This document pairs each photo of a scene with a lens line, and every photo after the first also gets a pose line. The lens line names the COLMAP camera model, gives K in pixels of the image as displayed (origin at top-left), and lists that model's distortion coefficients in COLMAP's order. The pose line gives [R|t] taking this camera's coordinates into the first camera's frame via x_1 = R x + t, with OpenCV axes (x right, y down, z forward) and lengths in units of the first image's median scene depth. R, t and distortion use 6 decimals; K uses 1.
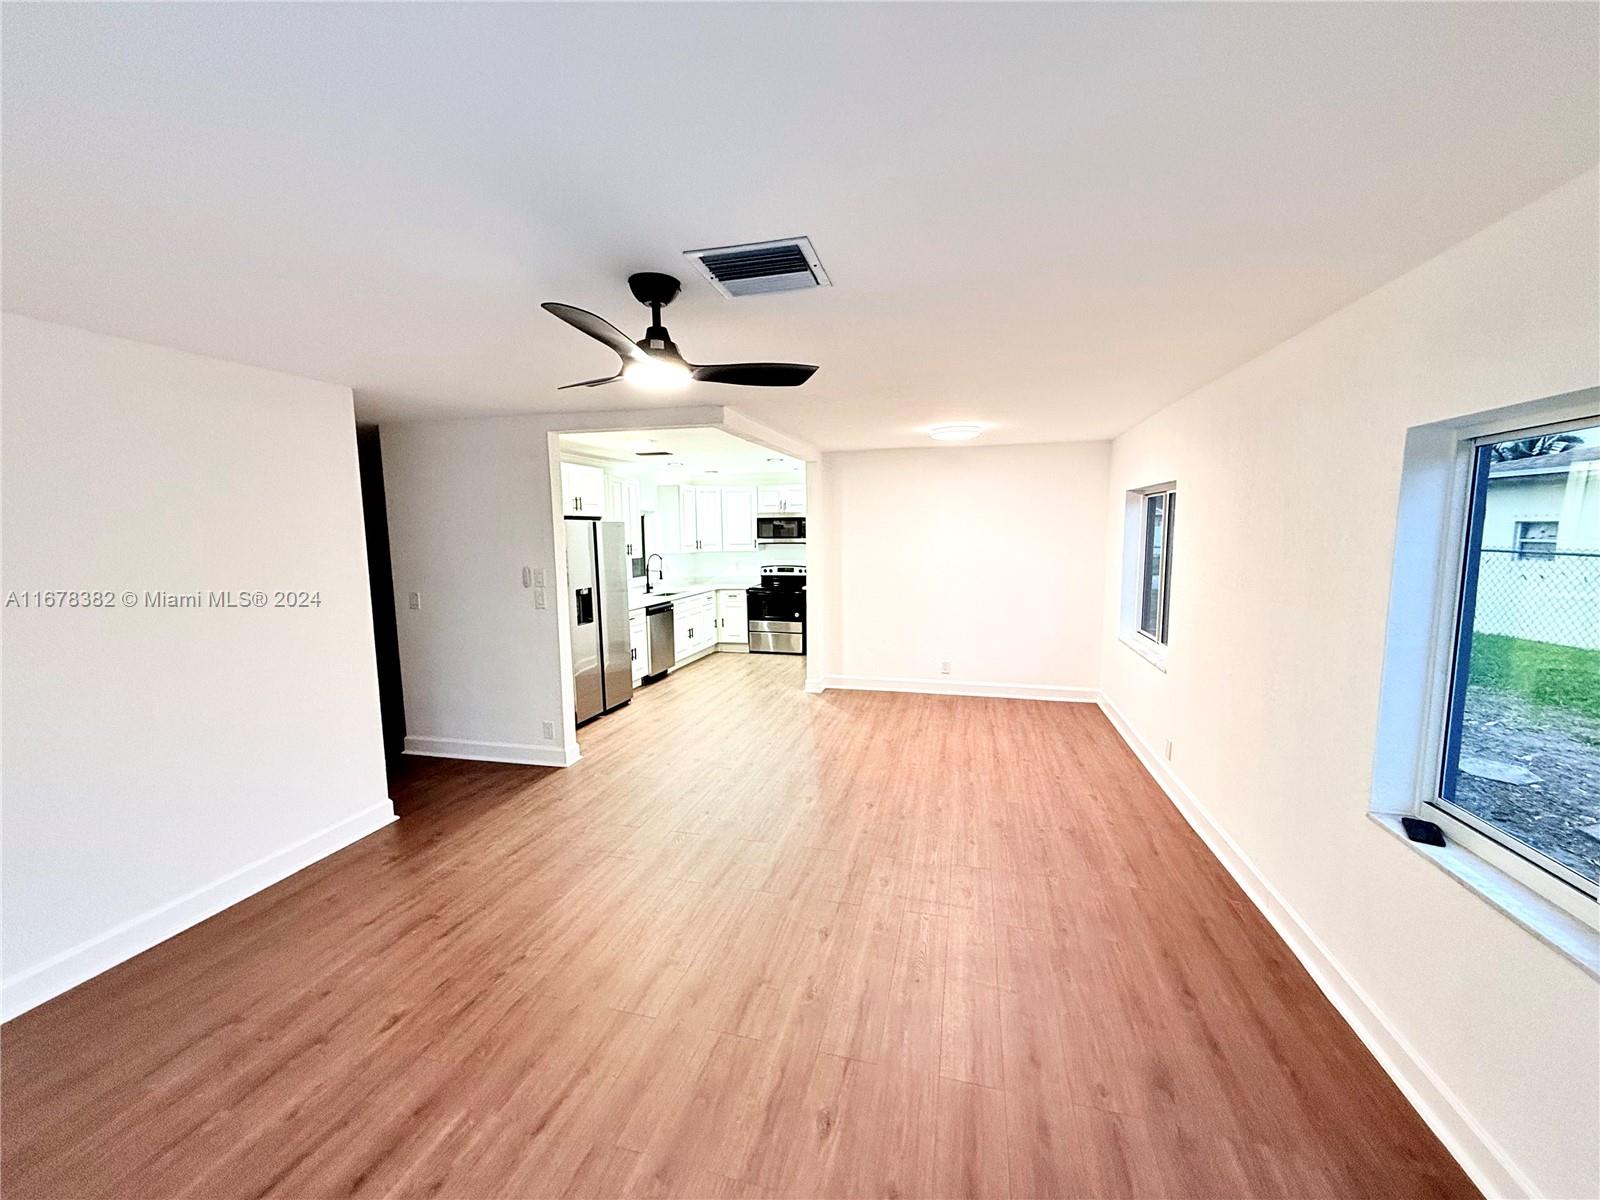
lens RADIAL K [[628.9, 0, 800.0], [0, 628.9, 600.0], [0, 0, 1]] dist [-0.000243, -0.000011]
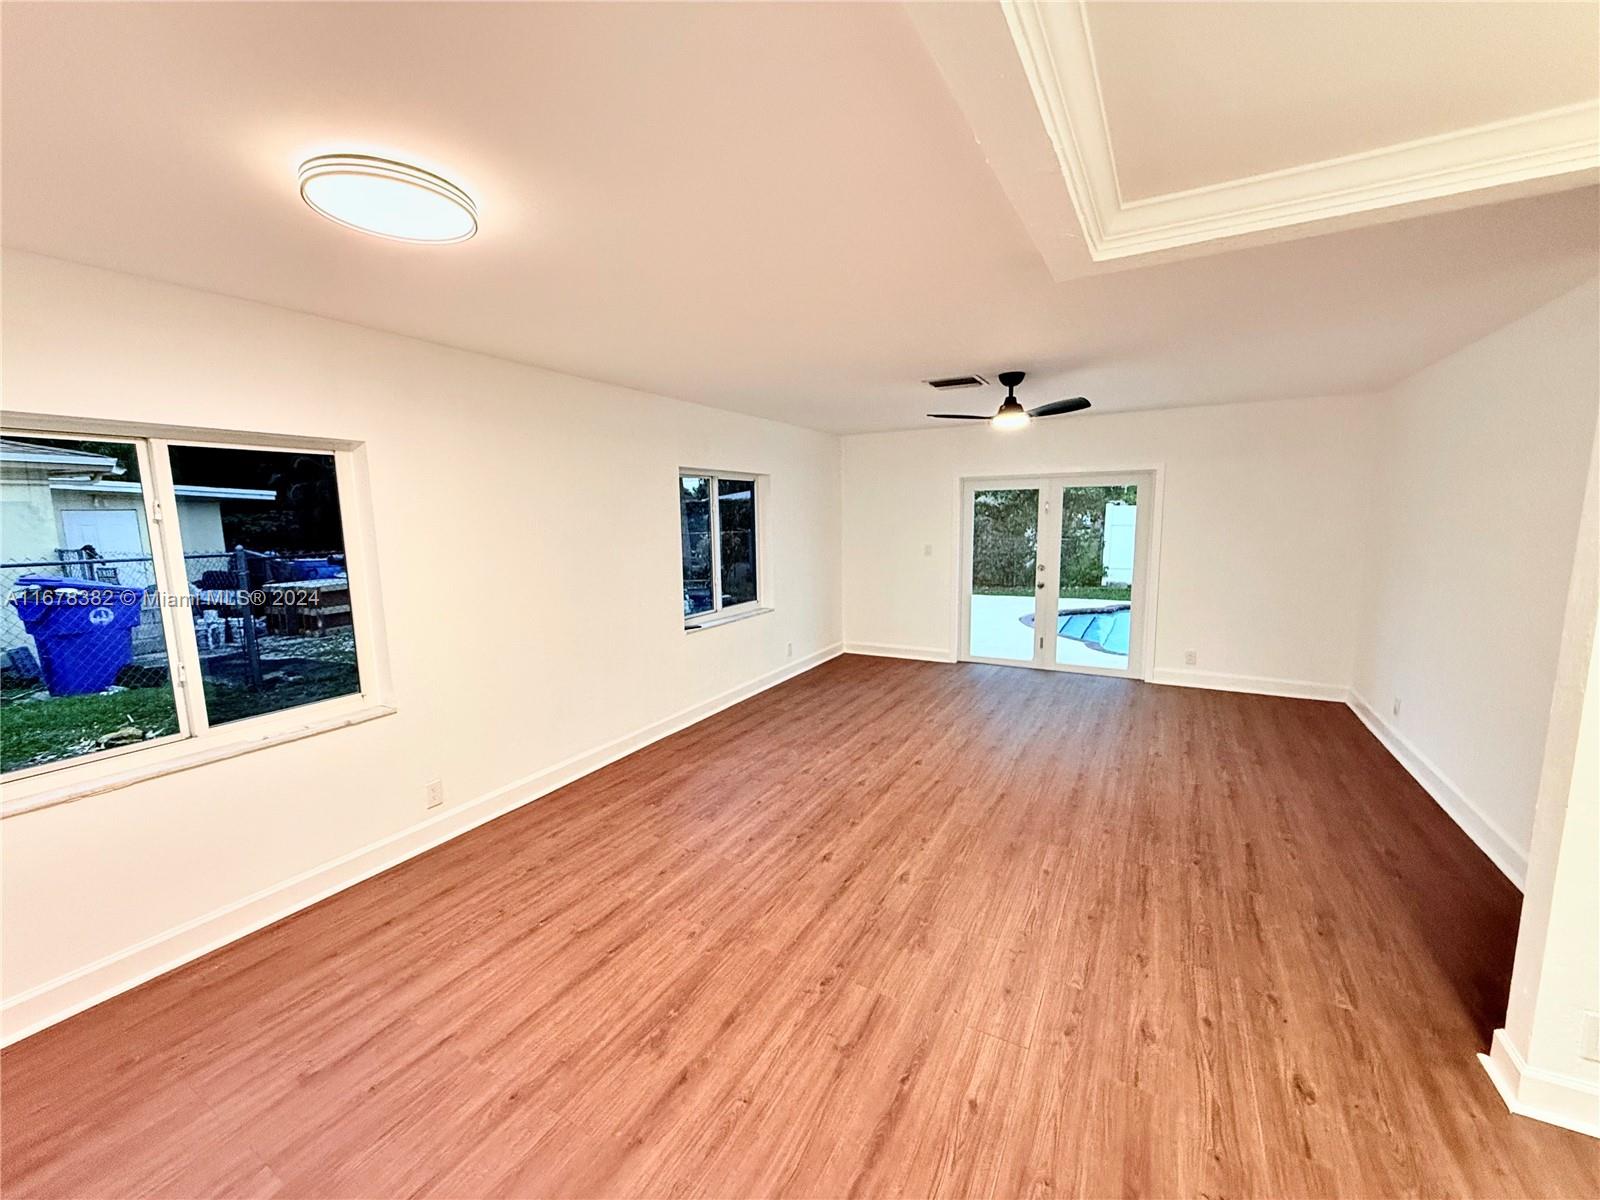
lens RADIAL K [[628.9, 0, 800.0], [0, 628.9, 600.0], [0, 0, 1]] dist [-0.000243, -0.000011]
pose [[-0.964940, -0.008768, 0.262325, -0.037998], [0.056573, 0.969002, 0.240488, -0.112721], [-0.256302, 0.246897, -0.934532, 1.105881]]
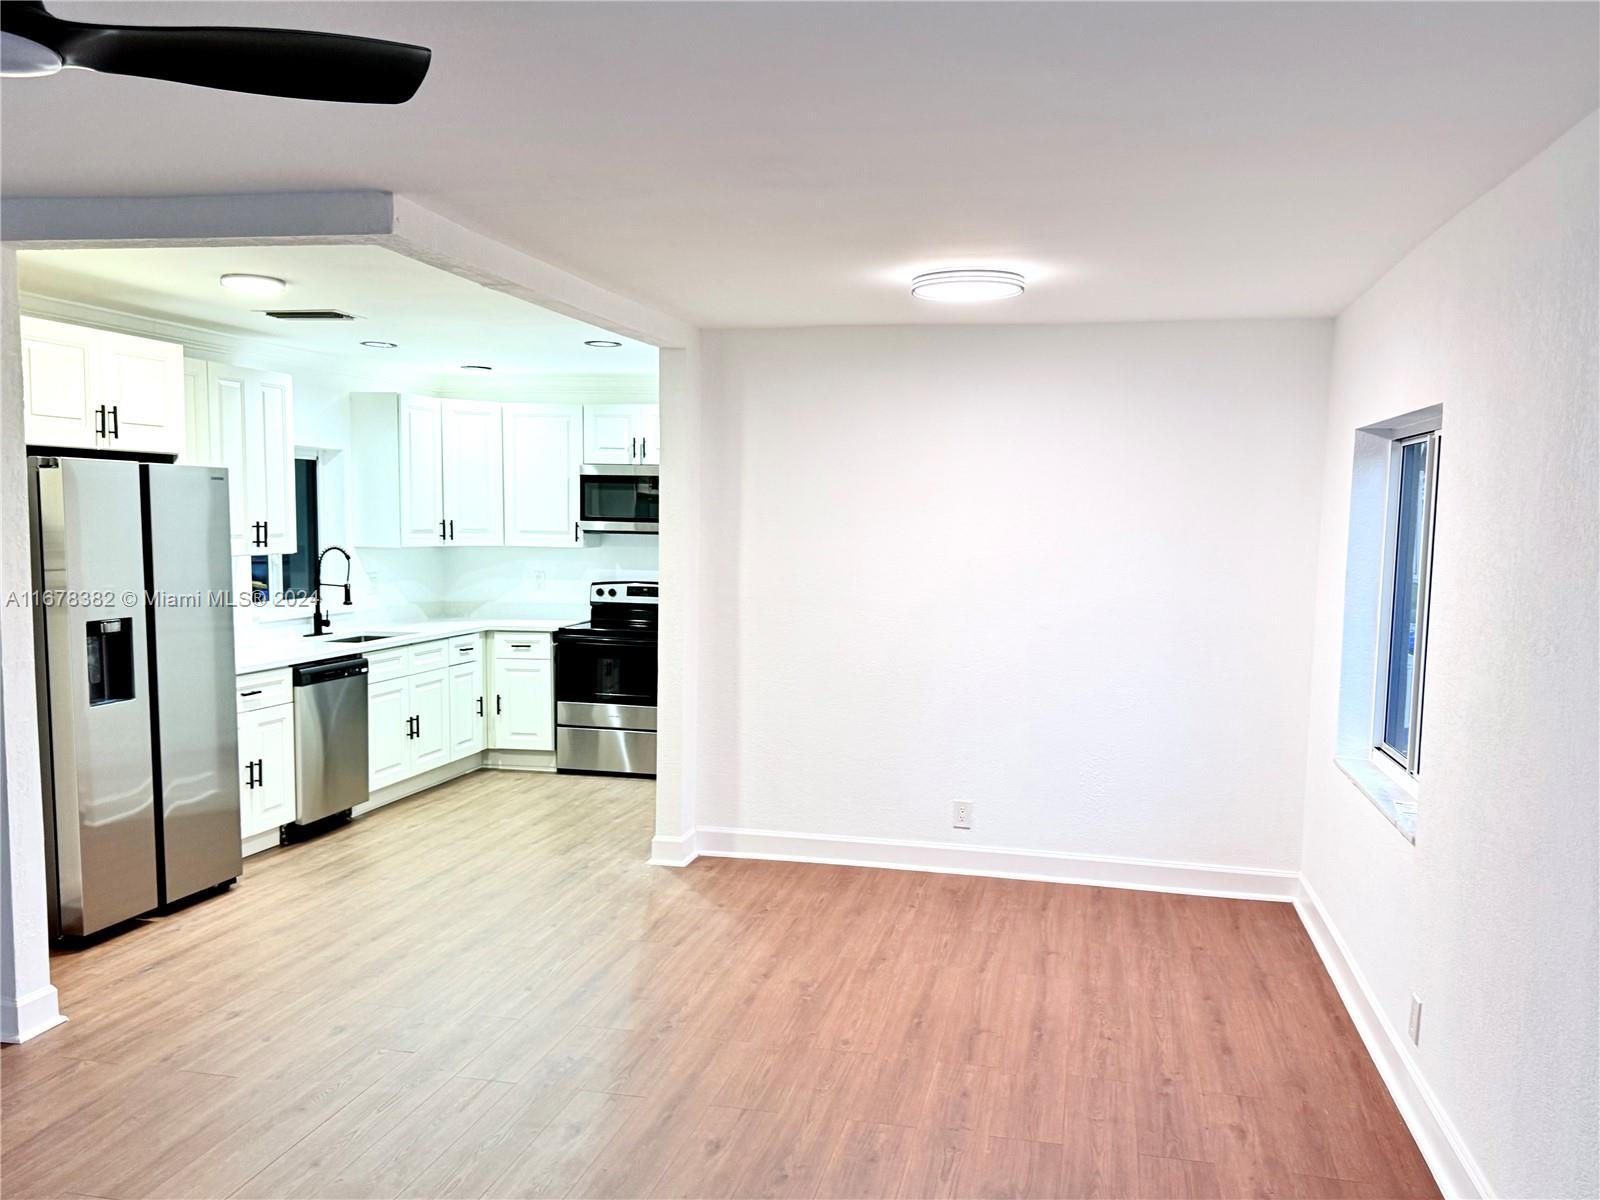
lens RADIAL K [[1314.1, 0, 807.5], [0, 1314.1, 652.1], [0, 0, 1]] dist [0.164486, -0.329889]
pose [[0.998777, 0.023619, 0.043425, 0.085310], [-0.023378, 0.999708, -0.006038, -0.001598], [-0.043555, 0.005016, 0.999038, 0.064211]]
